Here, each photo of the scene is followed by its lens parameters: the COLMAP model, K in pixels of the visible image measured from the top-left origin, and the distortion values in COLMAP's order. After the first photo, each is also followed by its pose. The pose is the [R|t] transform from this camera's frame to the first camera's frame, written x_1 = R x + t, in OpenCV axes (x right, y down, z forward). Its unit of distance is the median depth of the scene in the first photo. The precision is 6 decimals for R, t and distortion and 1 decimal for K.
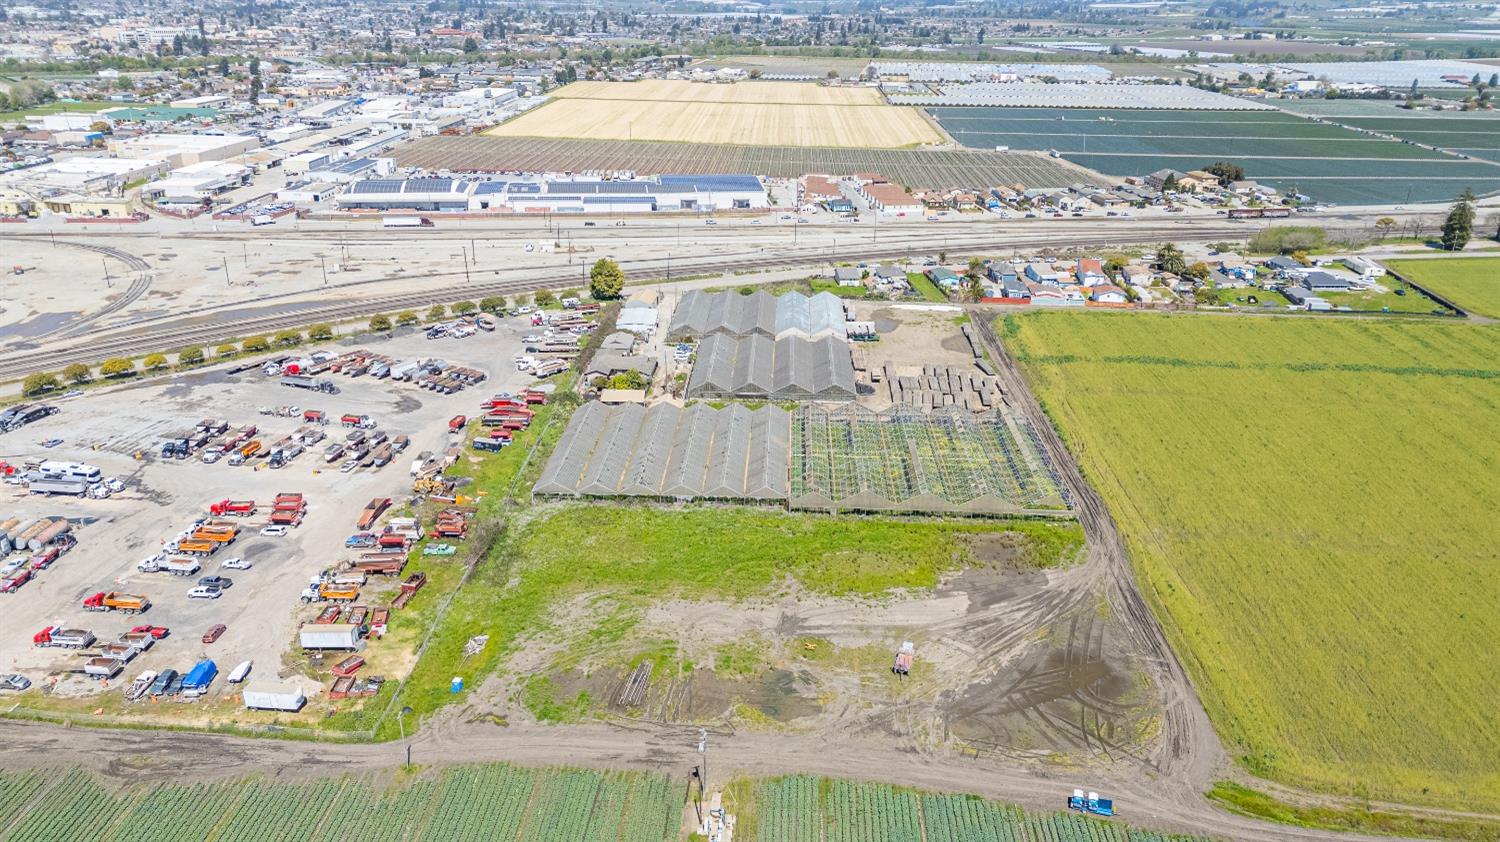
lens RADIAL K [[1094.9, 0, 750.0], [0, 1094.9, 421.0], [0, 0, 1]] dist [0.084364, -0.081521]
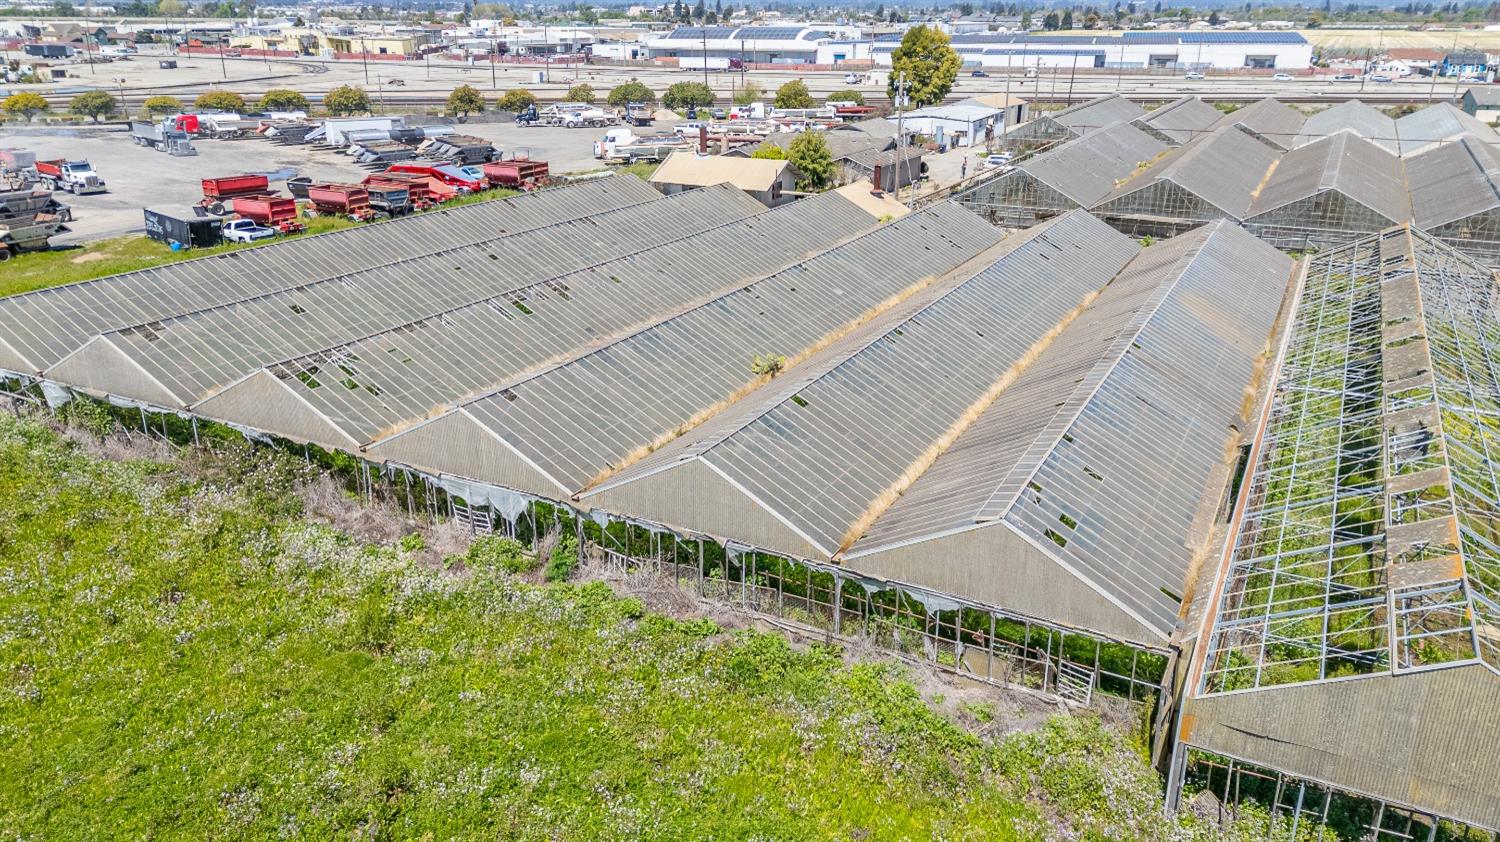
lens RADIAL K [[1094.9, 0, 750.0], [0, 1094.9, 421.0], [0, 0, 1]] dist [0.084364, -0.081521]
pose [[0.902485, 0.141793, -0.406712, 0.037153], [-0.149221, 0.988711, 0.013579, 0.051144], [0.404046, 0.048435, 0.913455, 0.868322]]
